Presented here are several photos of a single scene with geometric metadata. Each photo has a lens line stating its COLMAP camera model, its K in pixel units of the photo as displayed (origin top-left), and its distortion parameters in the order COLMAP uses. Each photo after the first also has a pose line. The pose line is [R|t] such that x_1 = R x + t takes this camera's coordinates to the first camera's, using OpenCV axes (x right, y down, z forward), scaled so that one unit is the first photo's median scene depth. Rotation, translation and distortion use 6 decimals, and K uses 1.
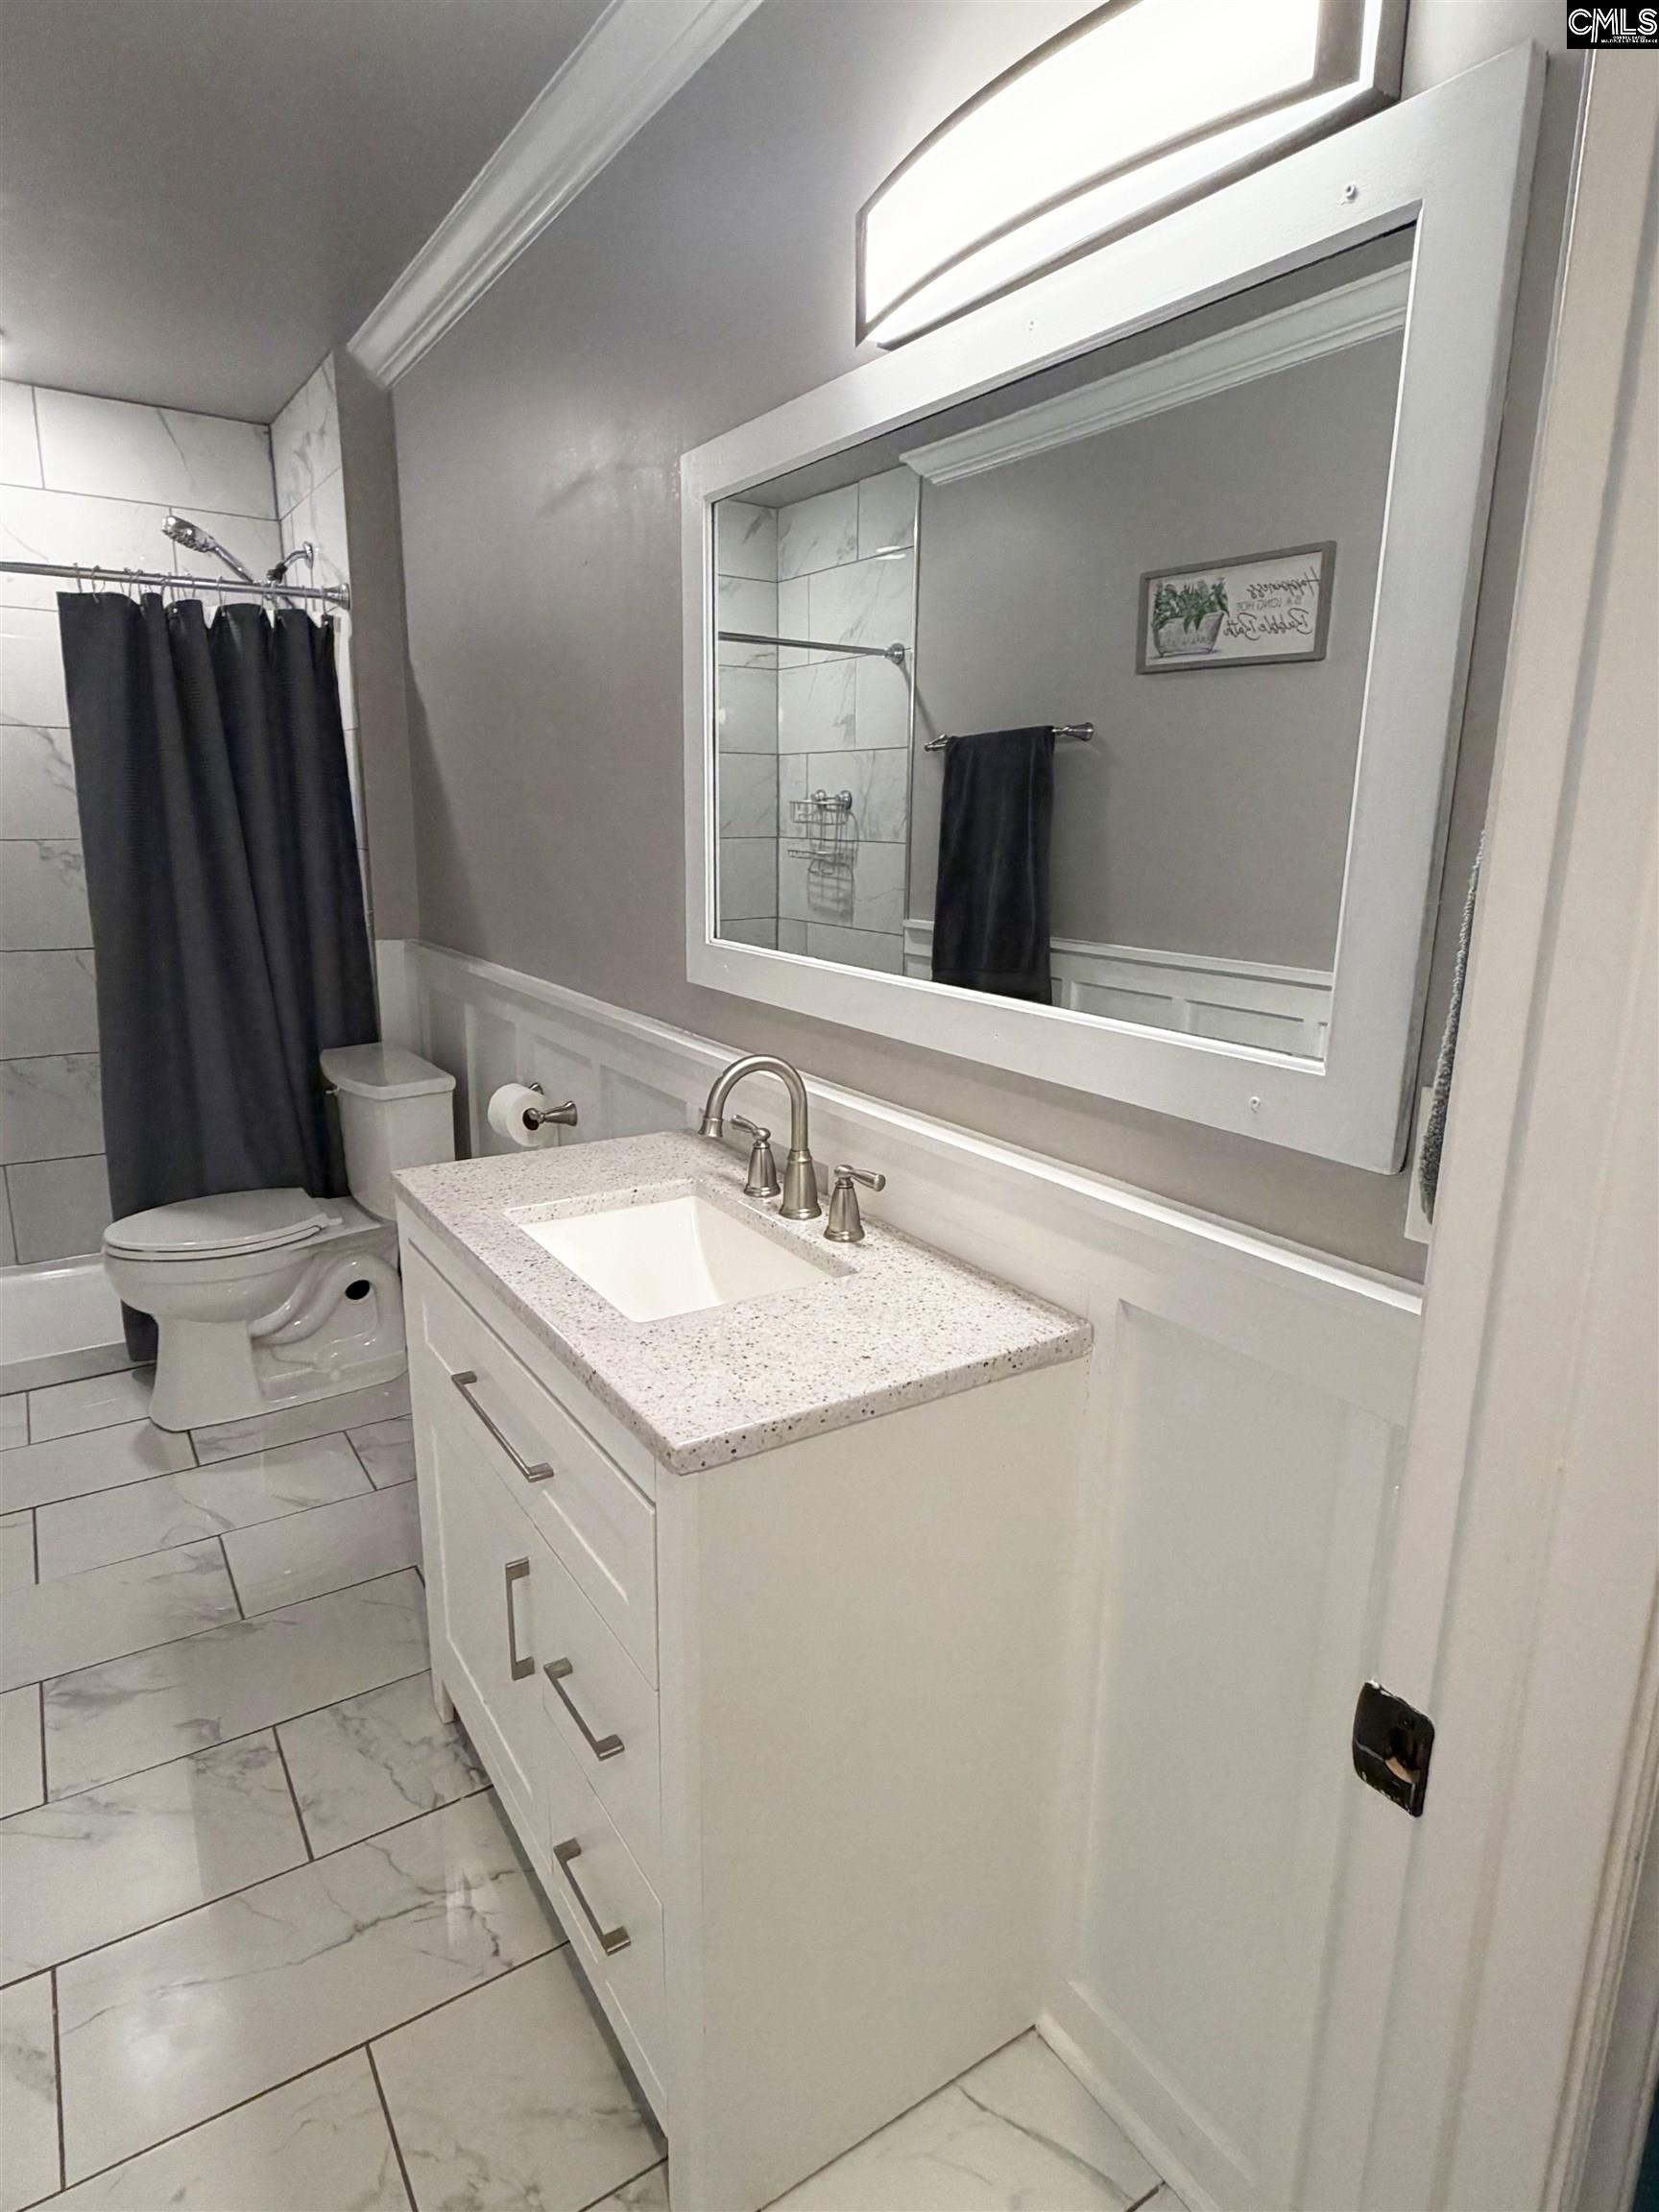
lens RADIAL K [[1232.9, 0, 829.7], [0, 1232.9, 1100.3], [0, 0, 1]] dist [-0.000180, -0.001593]
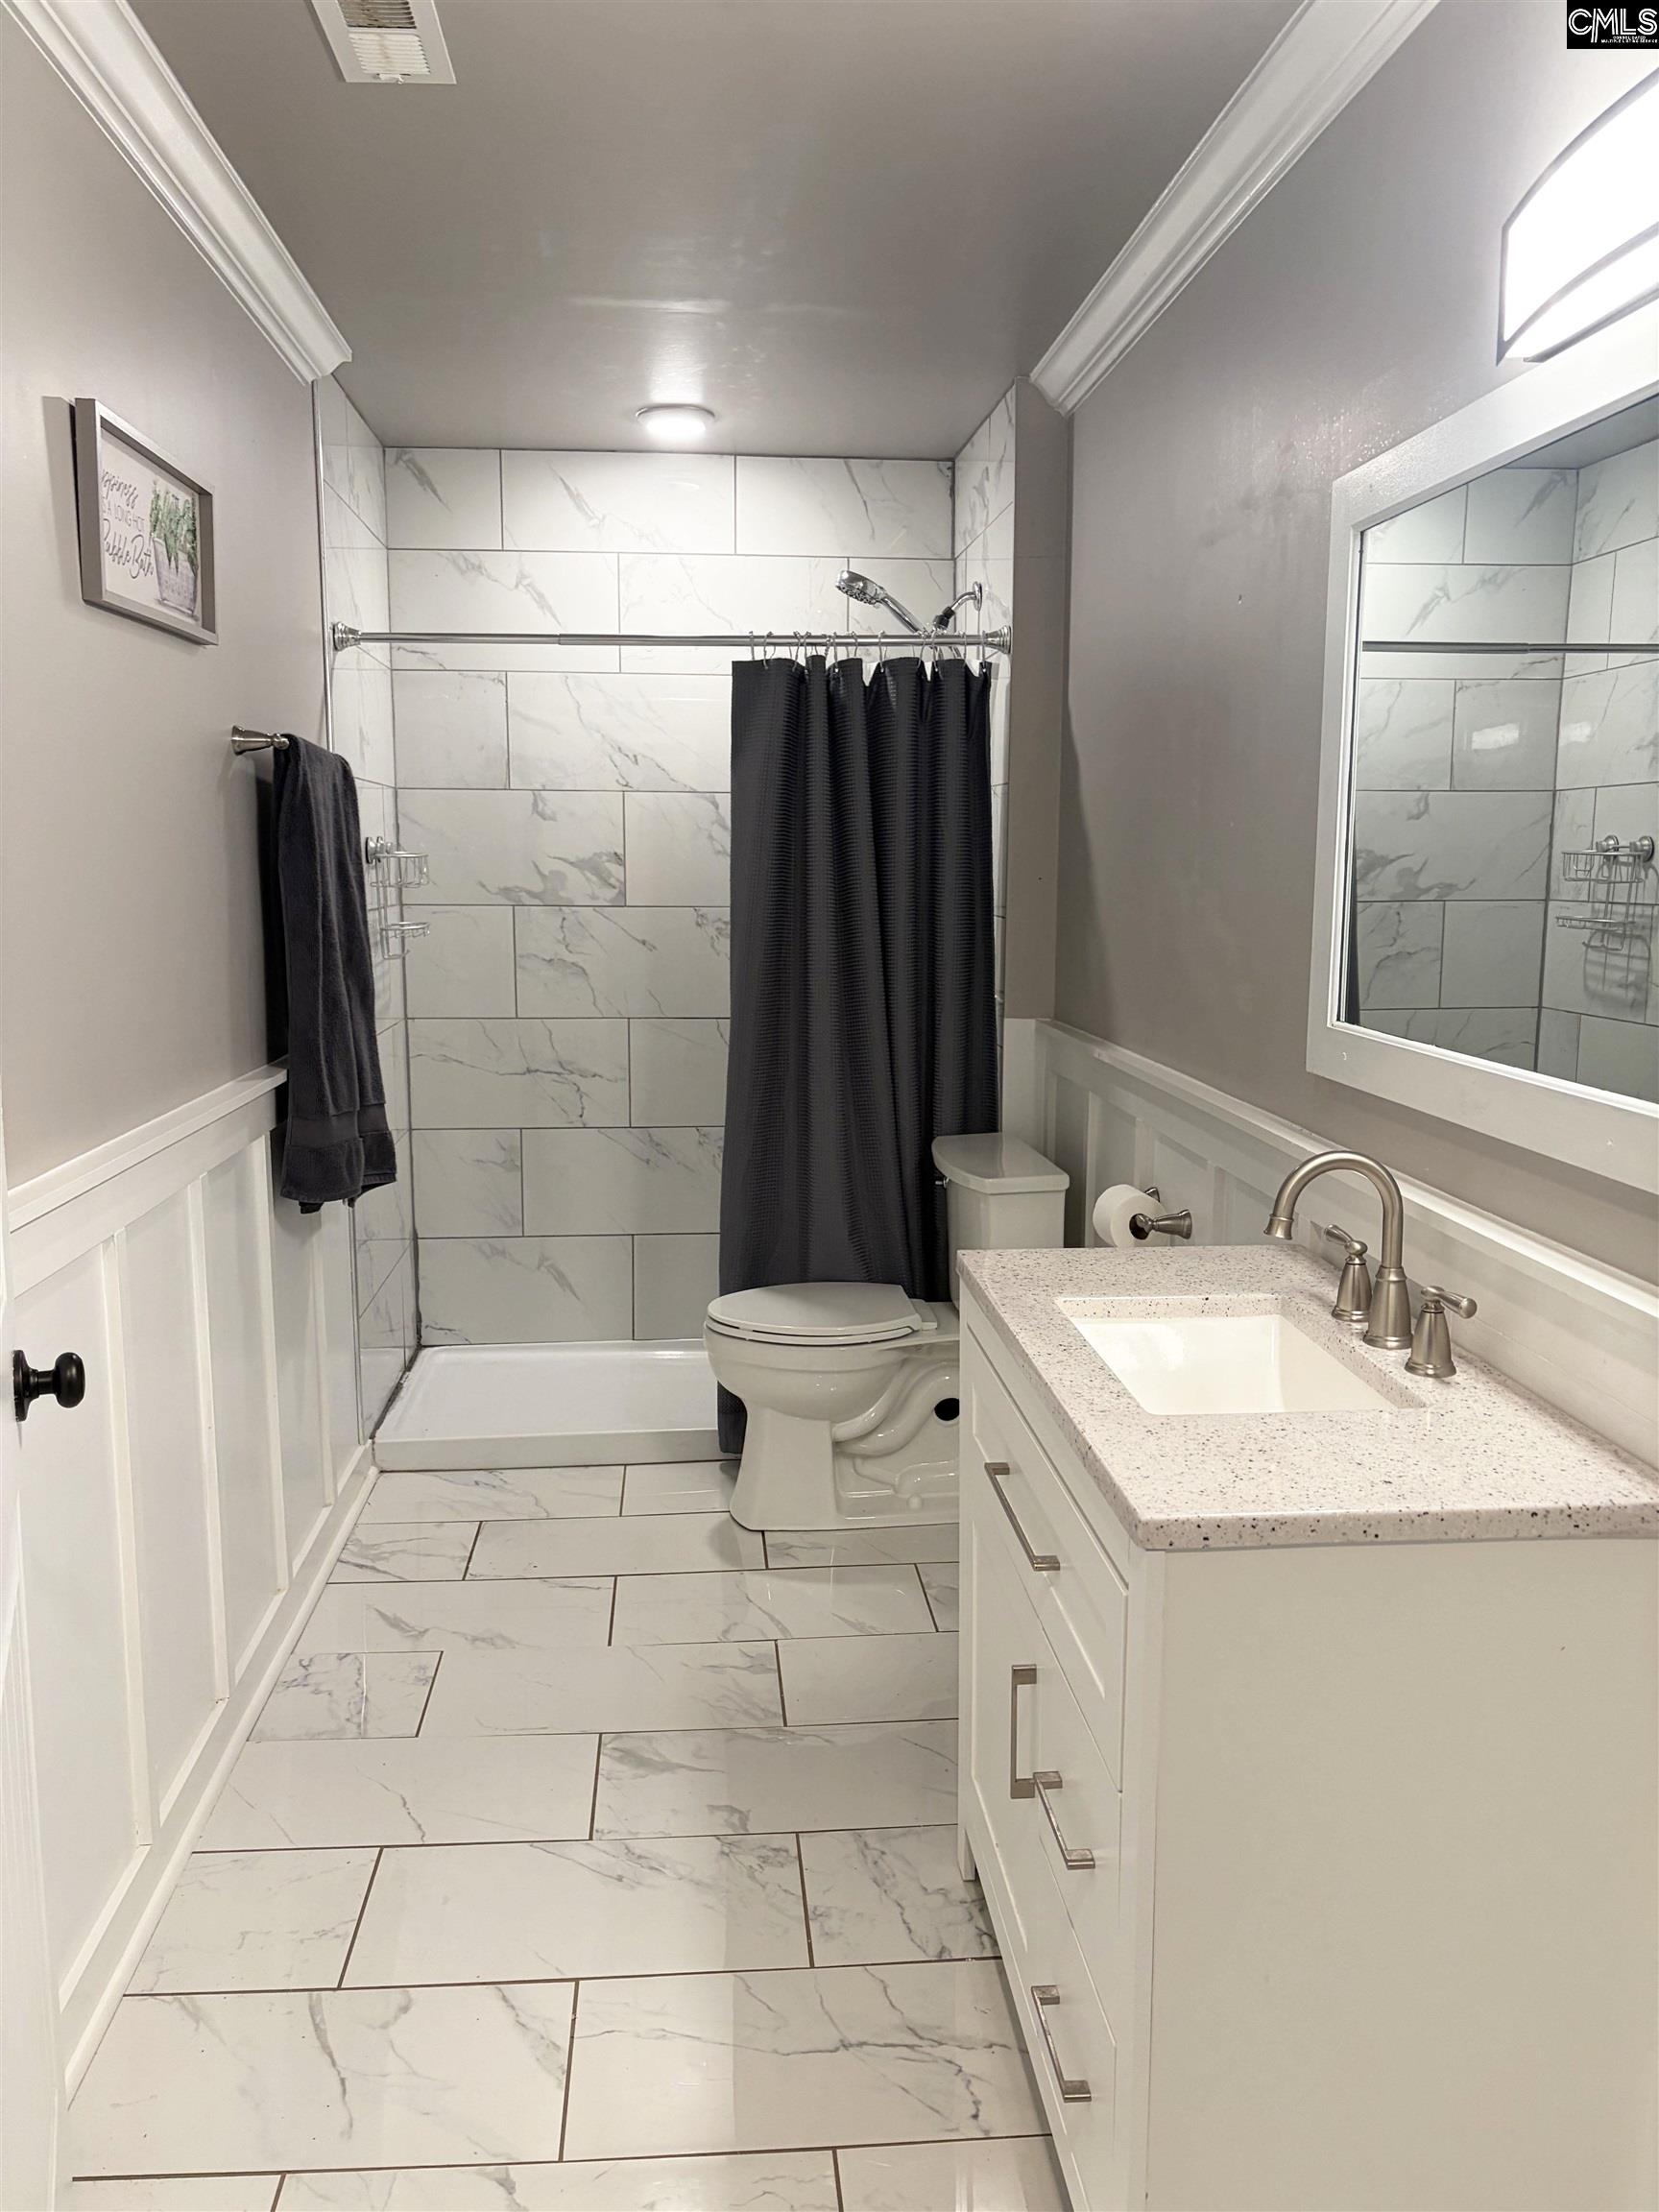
lens RADIAL K [[1683.3, 0, 829.5], [0, 1683.3, 1106.0], [0, 0, 1]] dist [0.040322, -0.061571]
pose [[0.880609, 0.056071, -0.470514, 0.120873], [-0.096891, 0.993301, -0.062968, 0.028038], [0.463832, 0.101038, 0.880143, -0.149887]]
